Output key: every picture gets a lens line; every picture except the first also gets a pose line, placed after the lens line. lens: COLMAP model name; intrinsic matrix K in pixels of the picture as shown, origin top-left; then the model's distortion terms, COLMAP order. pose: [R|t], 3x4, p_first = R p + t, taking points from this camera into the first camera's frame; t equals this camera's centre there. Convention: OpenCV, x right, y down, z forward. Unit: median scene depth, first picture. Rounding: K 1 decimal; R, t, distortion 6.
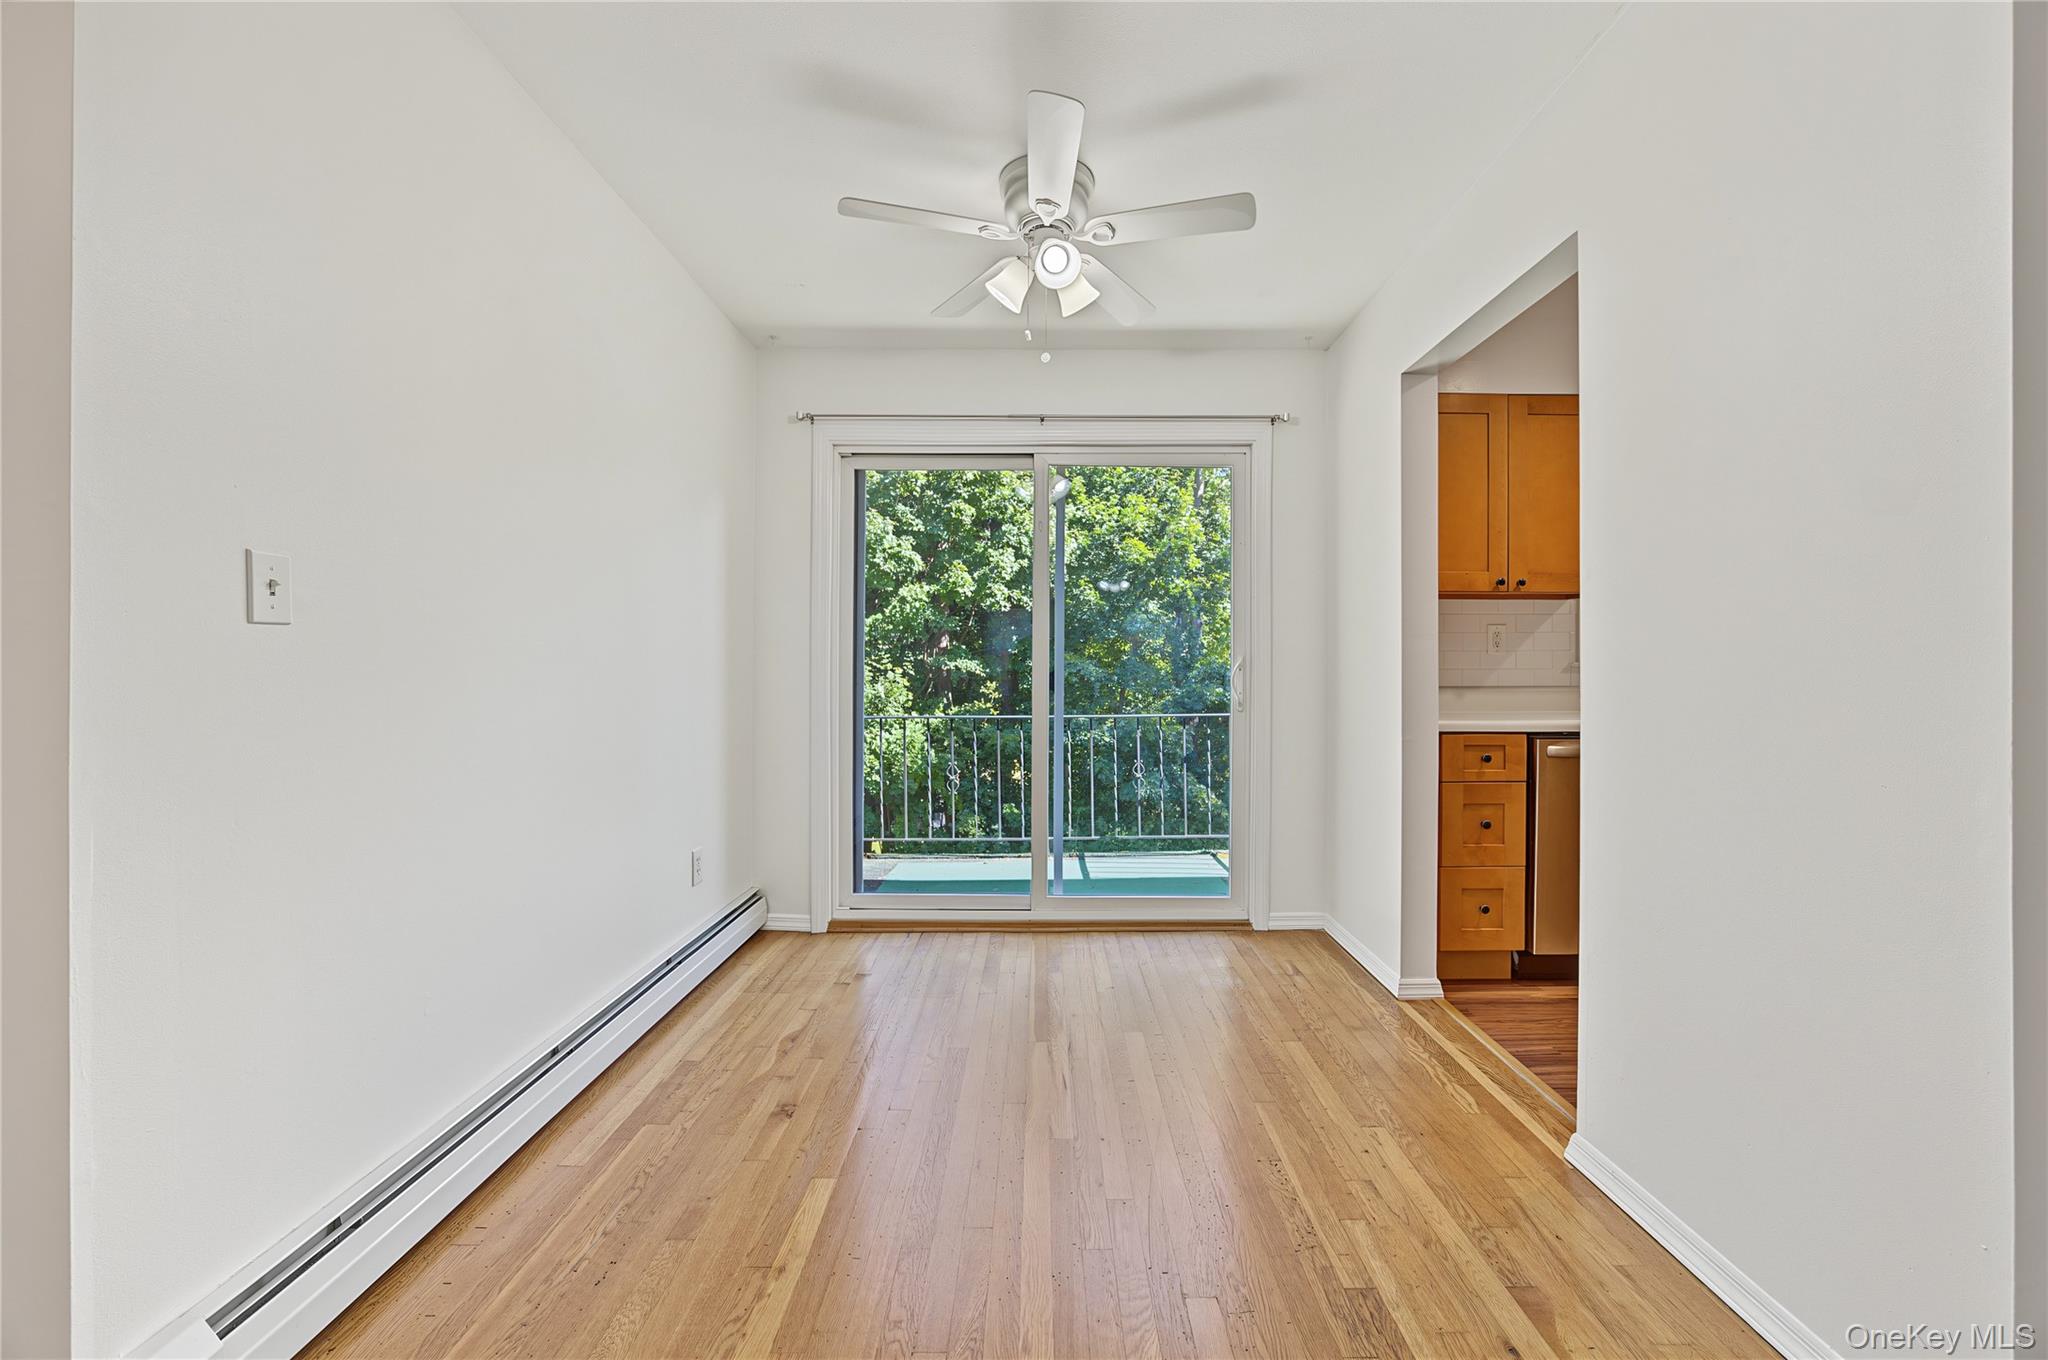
lens RADIAL K [[795.1, 0, 1040.4], [0, 795.1, 686.0], [0, 0, 1]] dist [-0.010191, 0.000323]
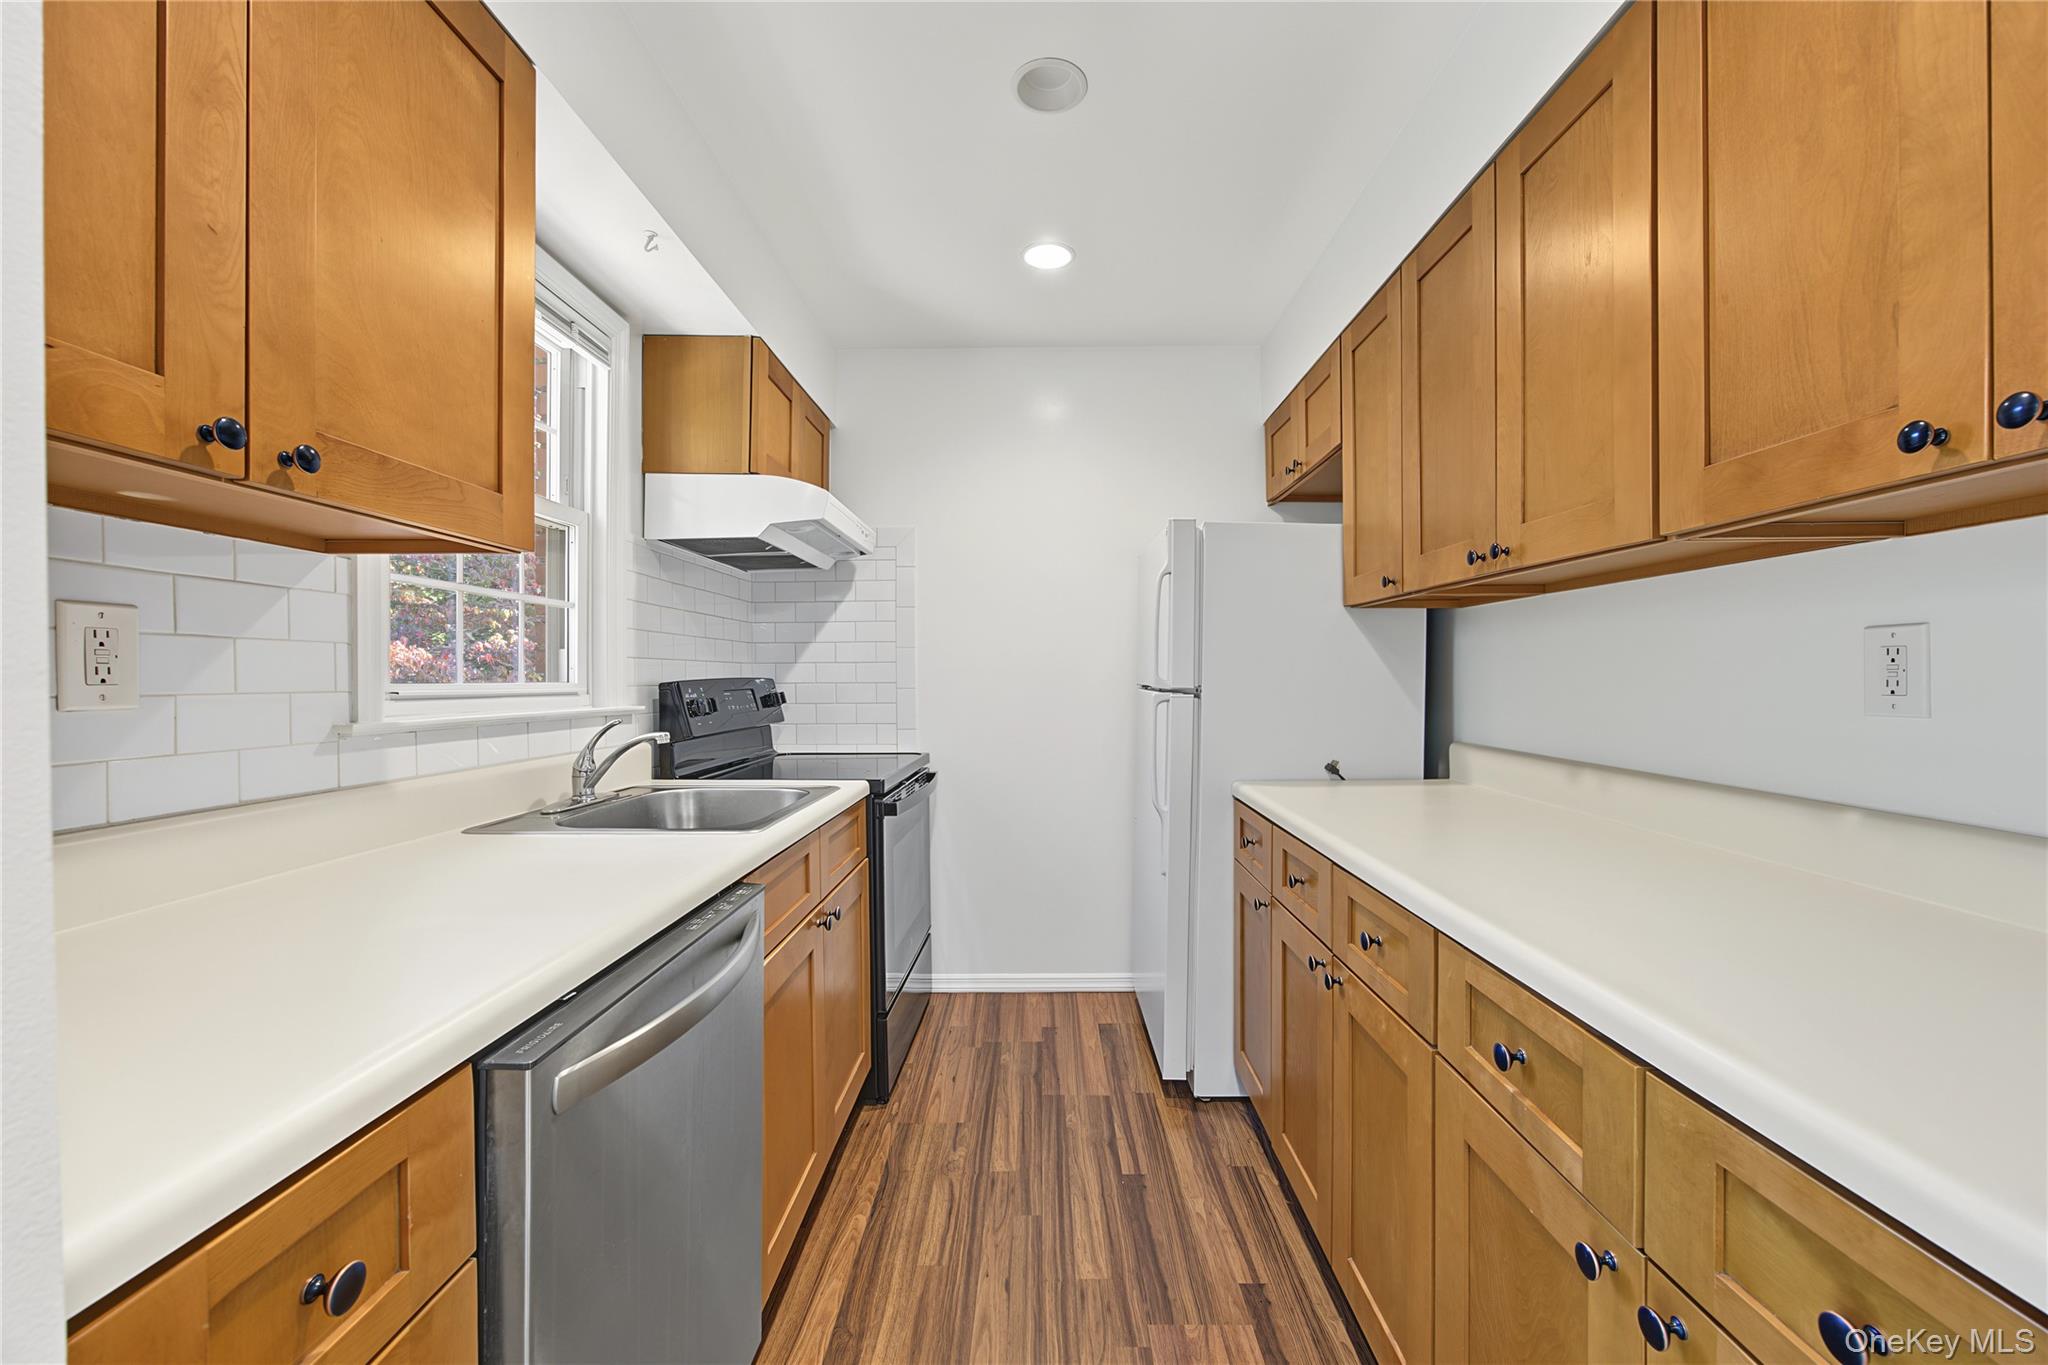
lens RADIAL K [[791.1, 0, 1032.1], [0, 791.1, 685.8], [0, 0, 1]] dist [-0.009649, 0.000296]
pose [[0.013381, -0.013930, 0.999813, 0.316096], [0.016491, 0.999770, 0.013709, -0.048523], [-0.999774, 0.016305, 0.013607, 0.694720]]
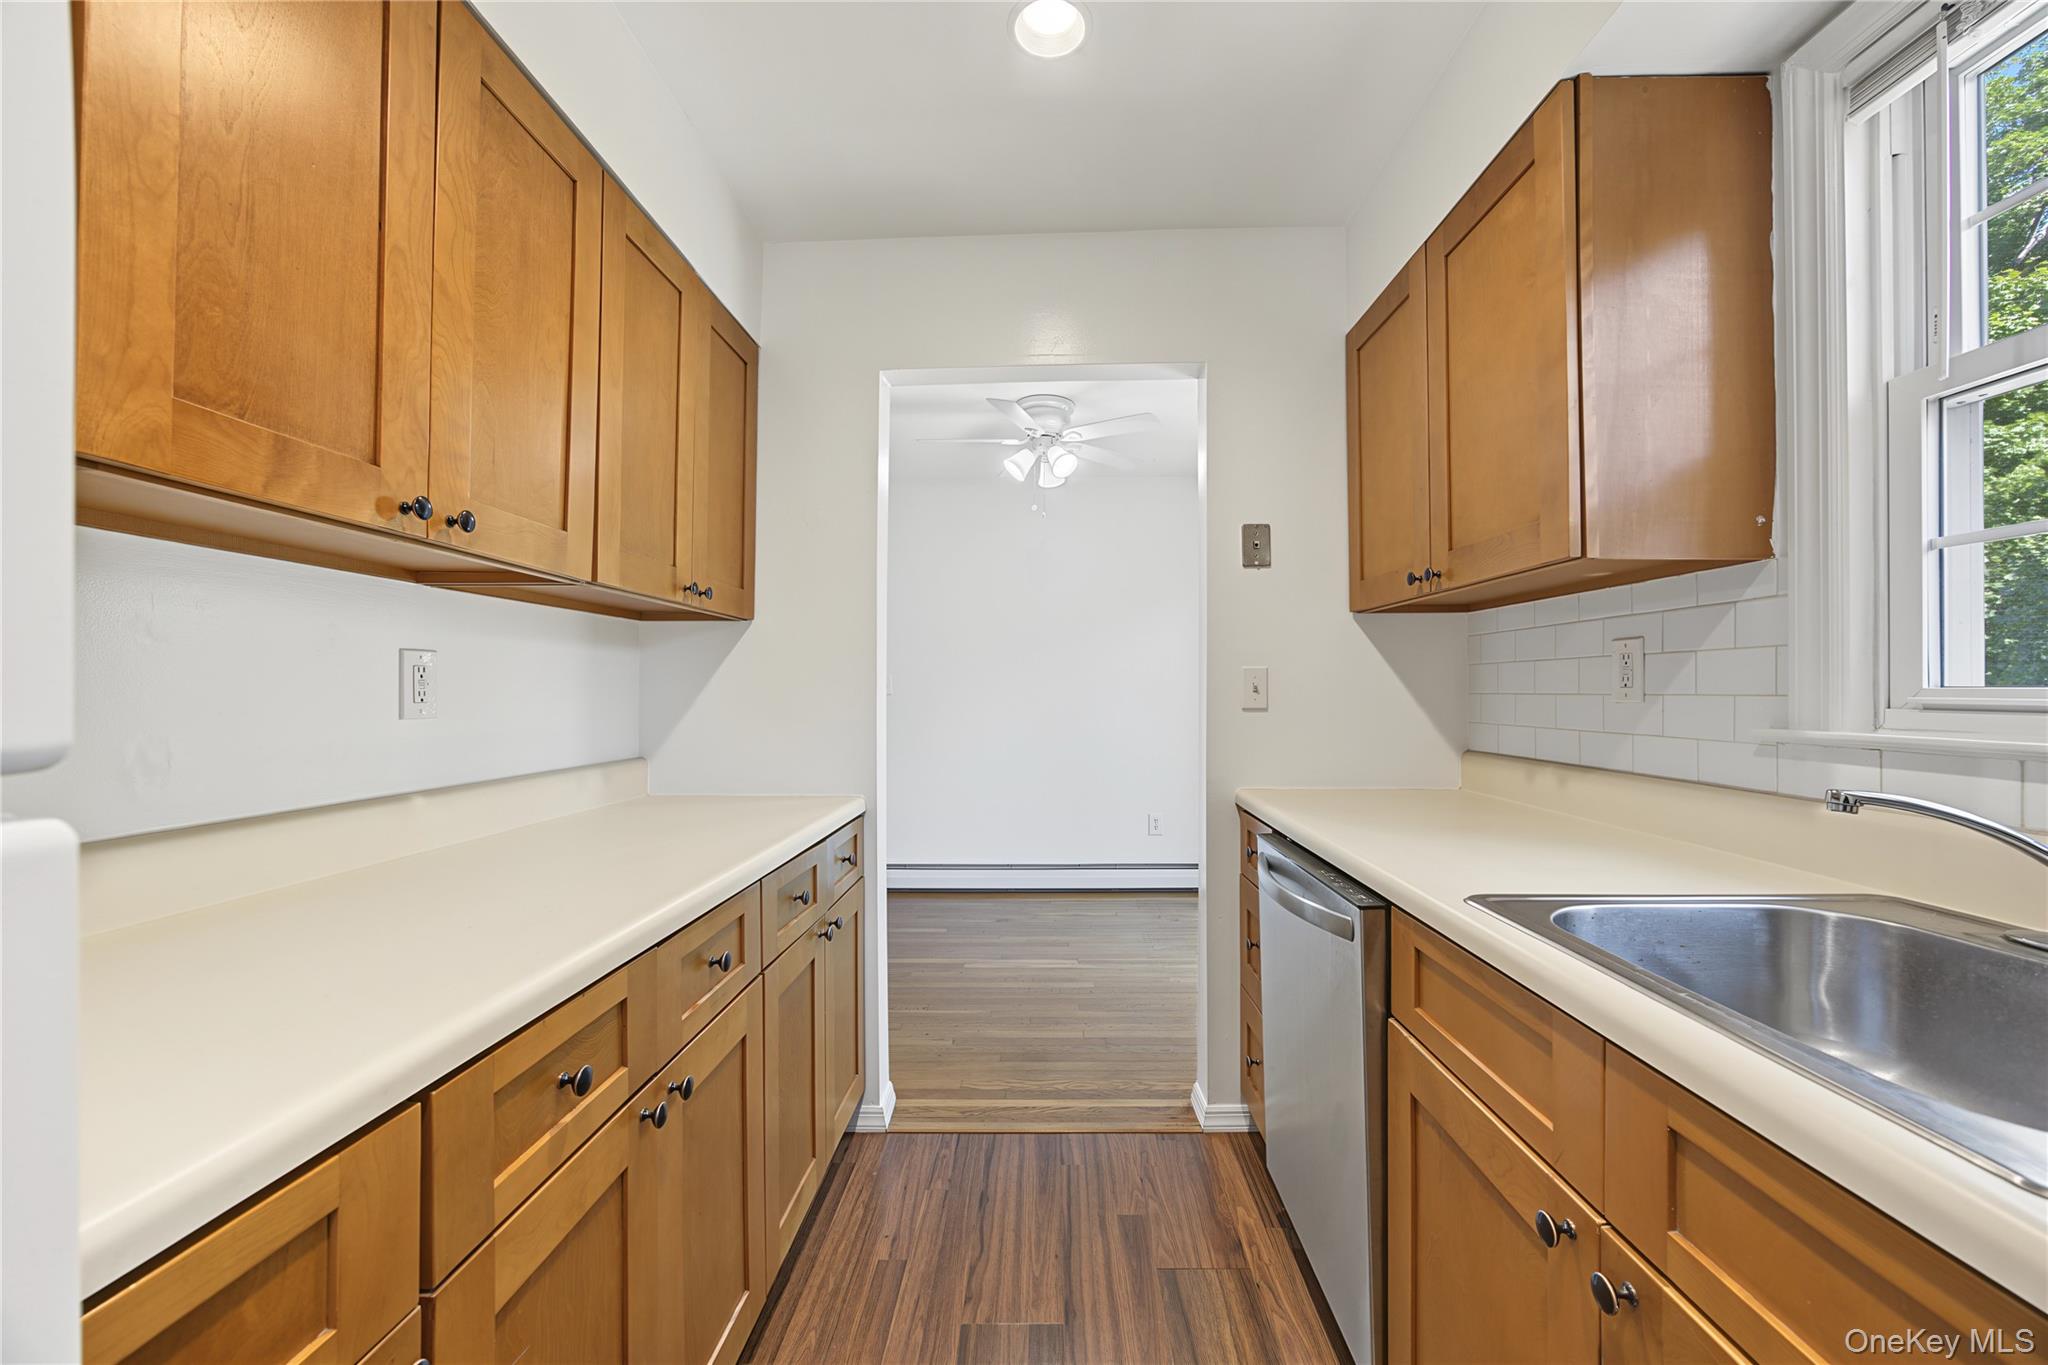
lens RADIAL K [[791.1, 0, 1032.1], [0, 791.1, 685.8], [0, 0, 1]] dist [-0.009649, 0.000296]
pose [[-0.020044, -0.004387, -0.999789, 1.081211], [-0.013233, 0.999904, -0.004123, -0.043625], [0.999712, 0.013148, -0.020100, 0.686393]]
